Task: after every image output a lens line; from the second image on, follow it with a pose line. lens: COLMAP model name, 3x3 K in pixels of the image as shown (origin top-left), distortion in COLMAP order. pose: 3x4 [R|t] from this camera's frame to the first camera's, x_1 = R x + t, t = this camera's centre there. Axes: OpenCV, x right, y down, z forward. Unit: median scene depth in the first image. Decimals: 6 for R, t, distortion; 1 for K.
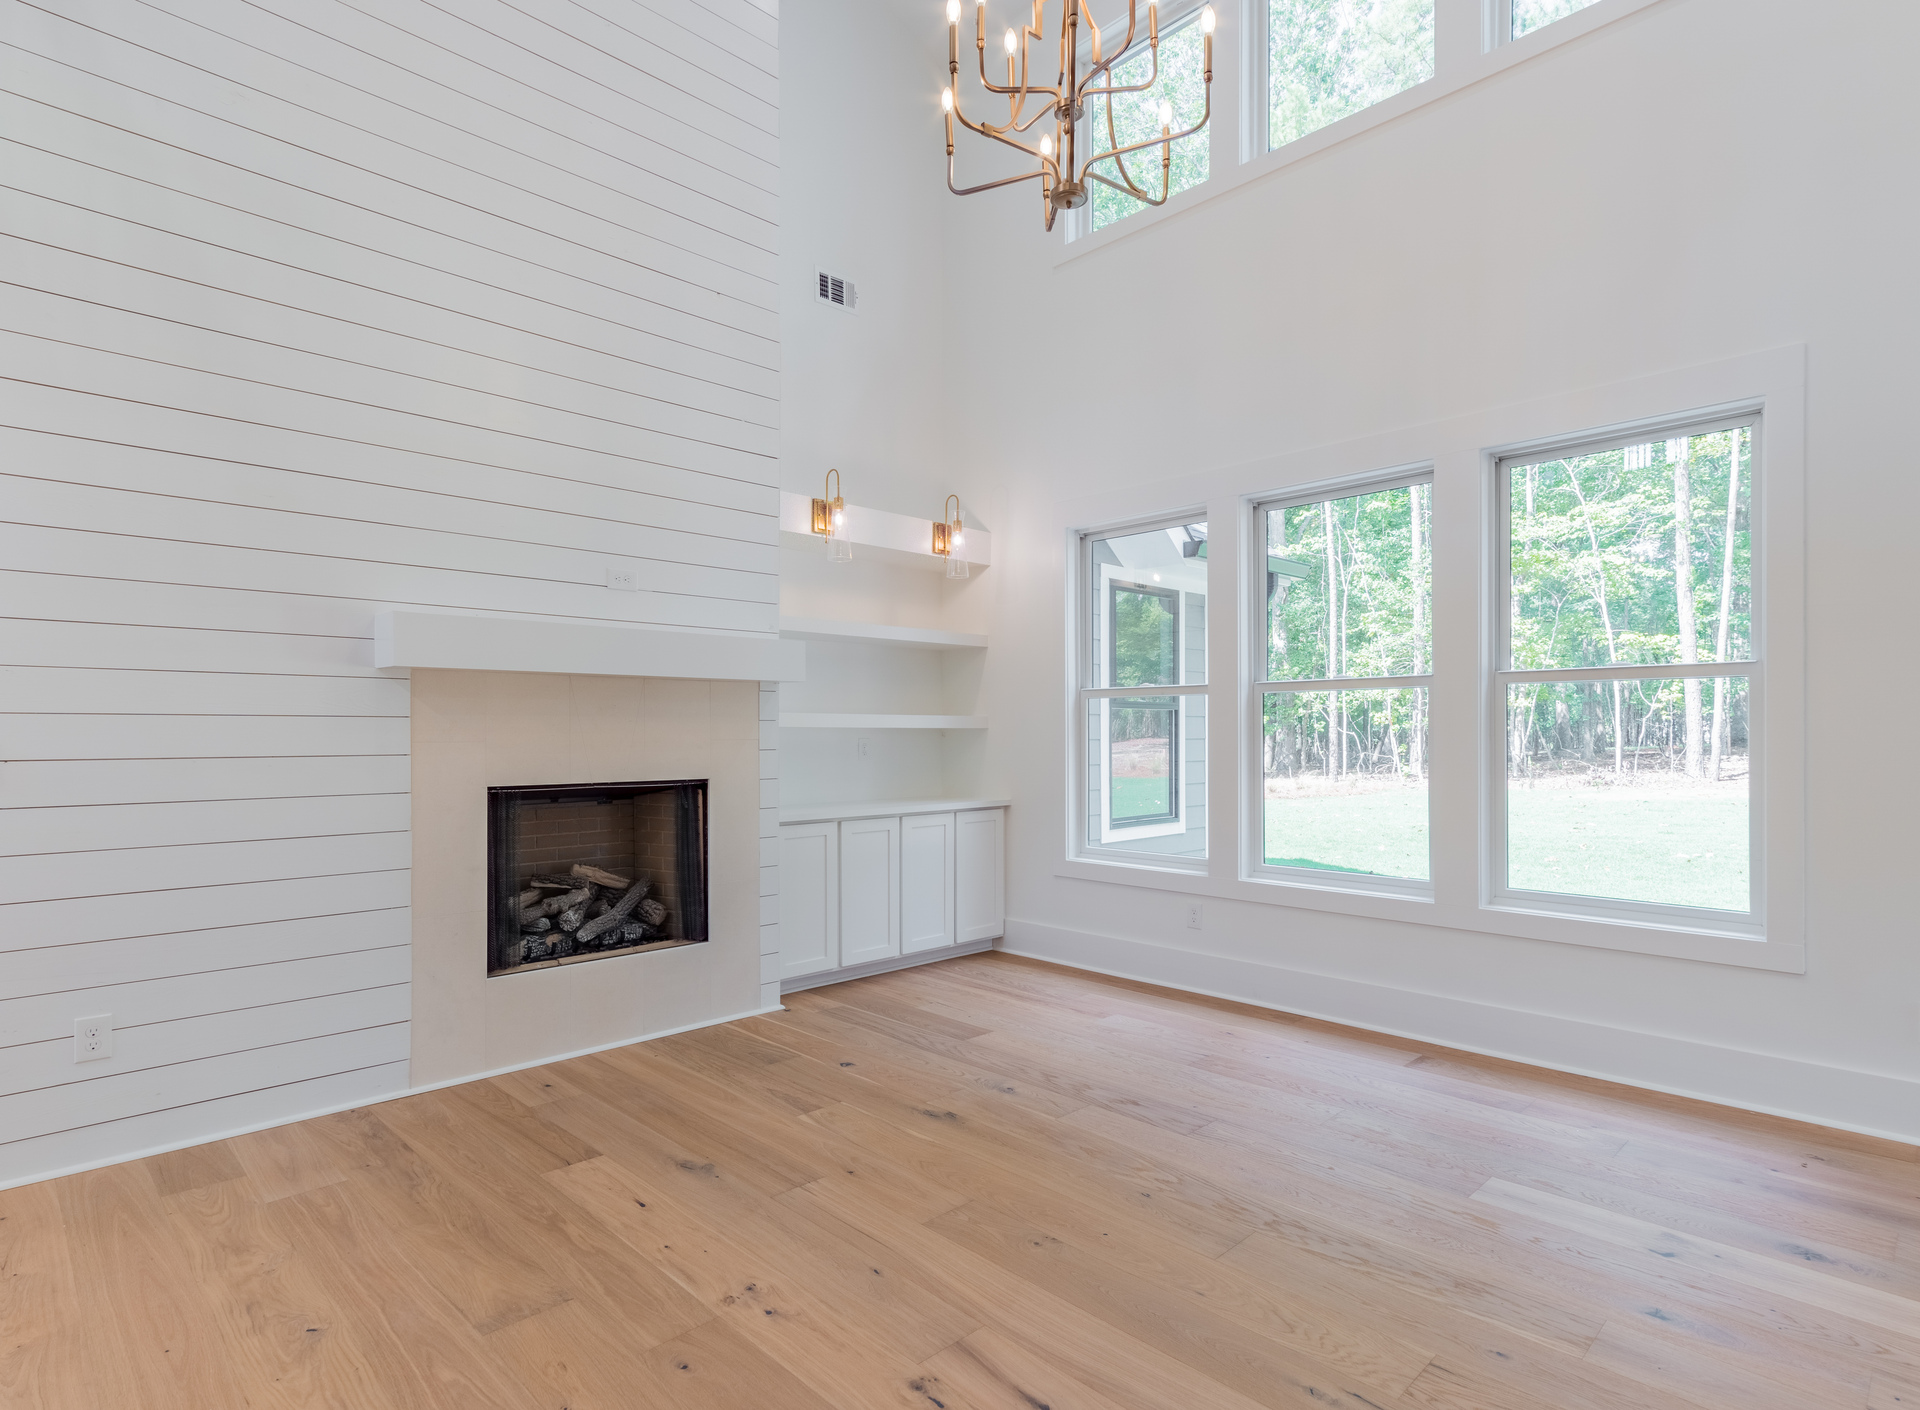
lens RADIAL K [[988.5, 0, 964.8], [0, 988.5, 717.1], [0, 0, 1]] dist [0.001670, 0.000440]
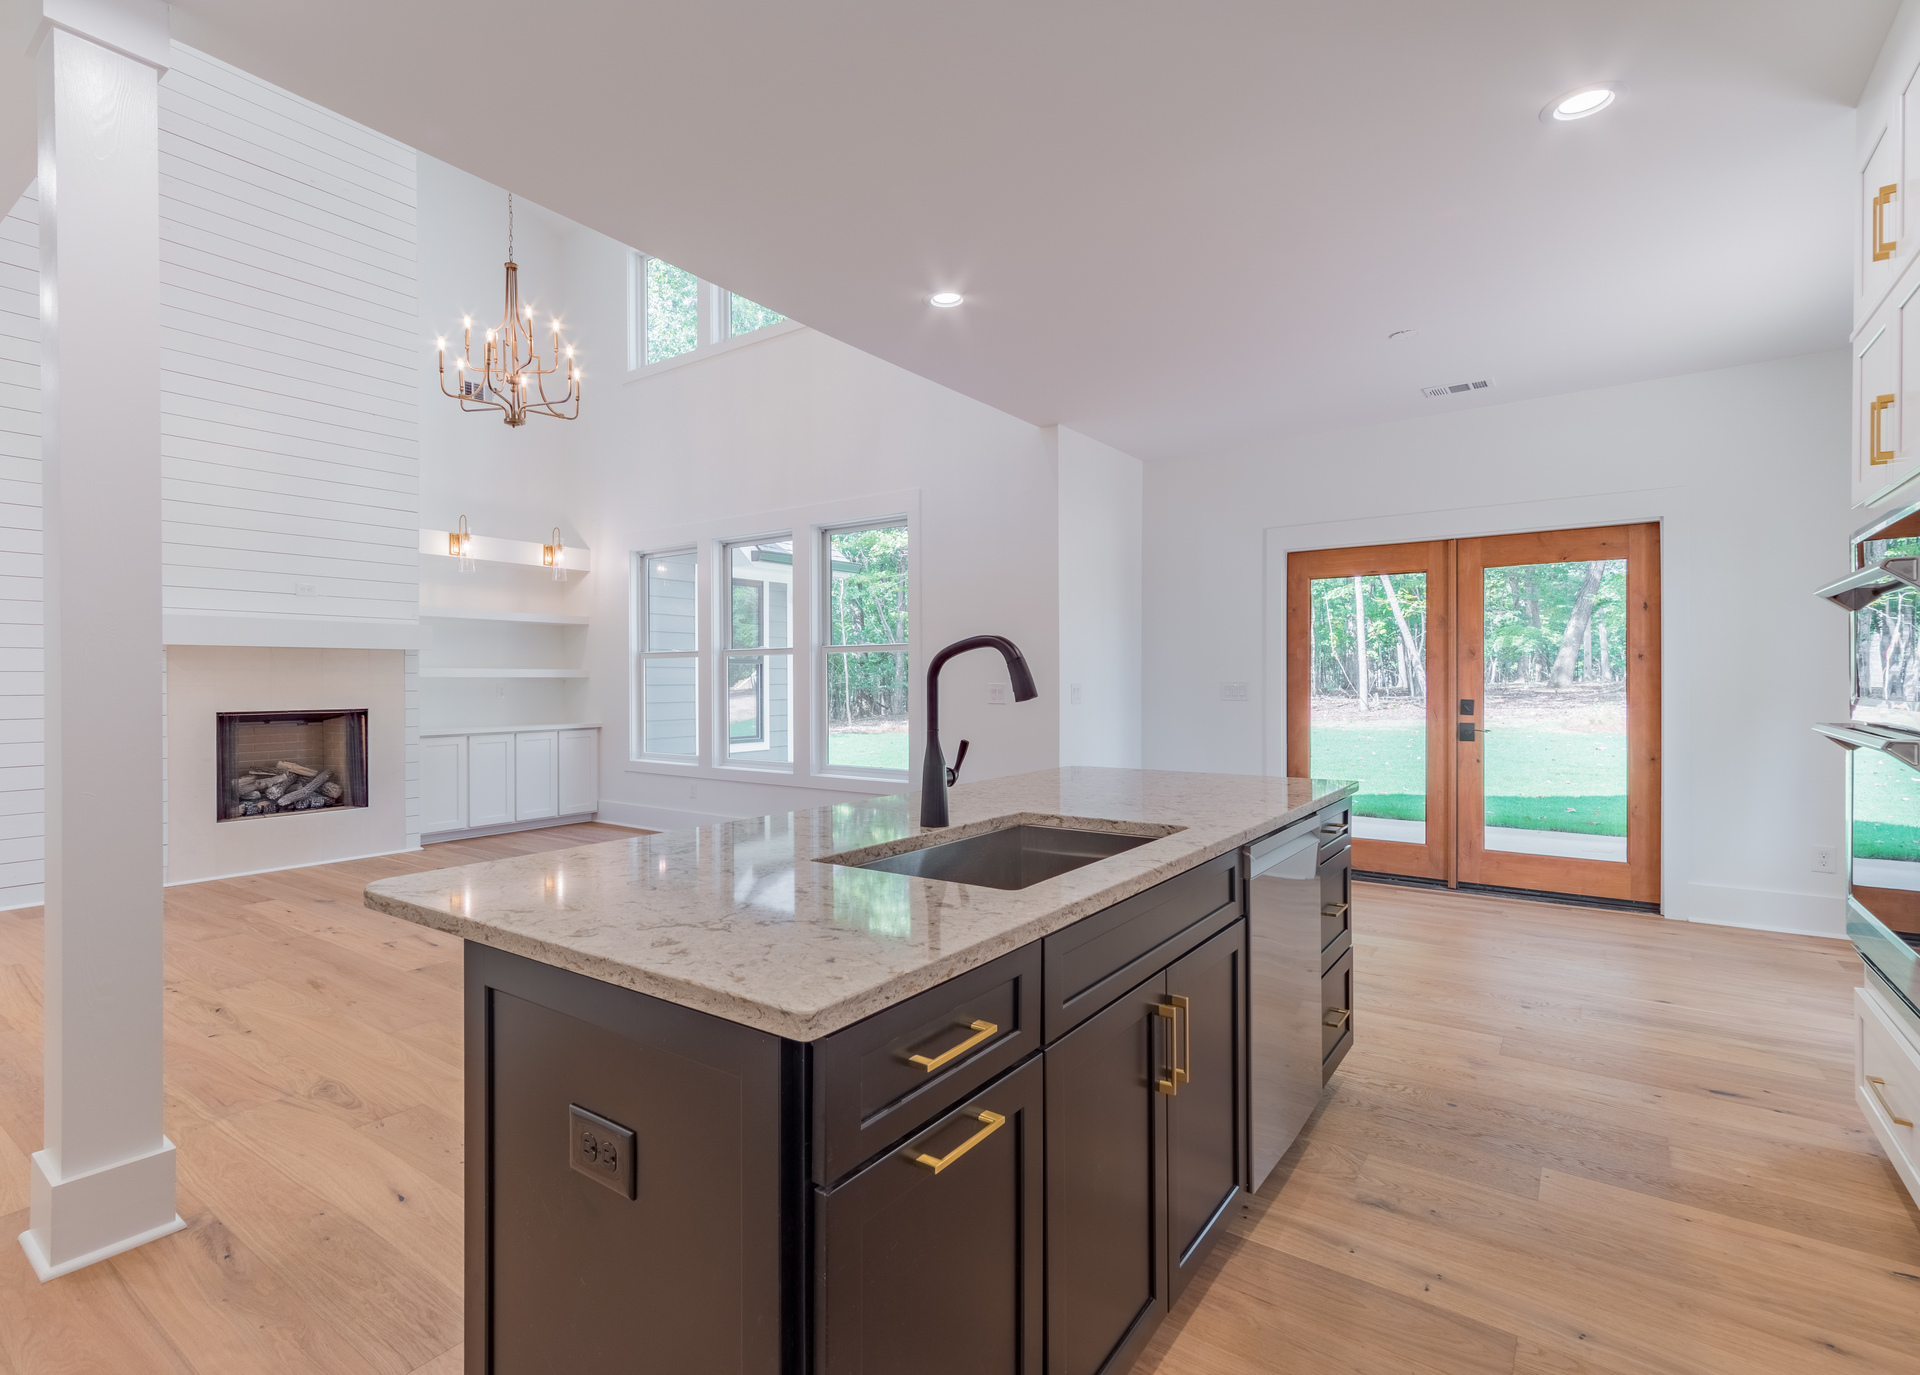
lens RADIAL K [[939.8, 0, 953.6], [0, 939.8, 681.6], [0, 0, 1]] dist [-0.020621, -0.000102]
pose [[0.984556, -0.001270, 0.175063, 0.418550], [-0.001629, 0.999864, 0.016411, -0.009044], [-0.175060, -0.016442, 0.984421, -0.679880]]
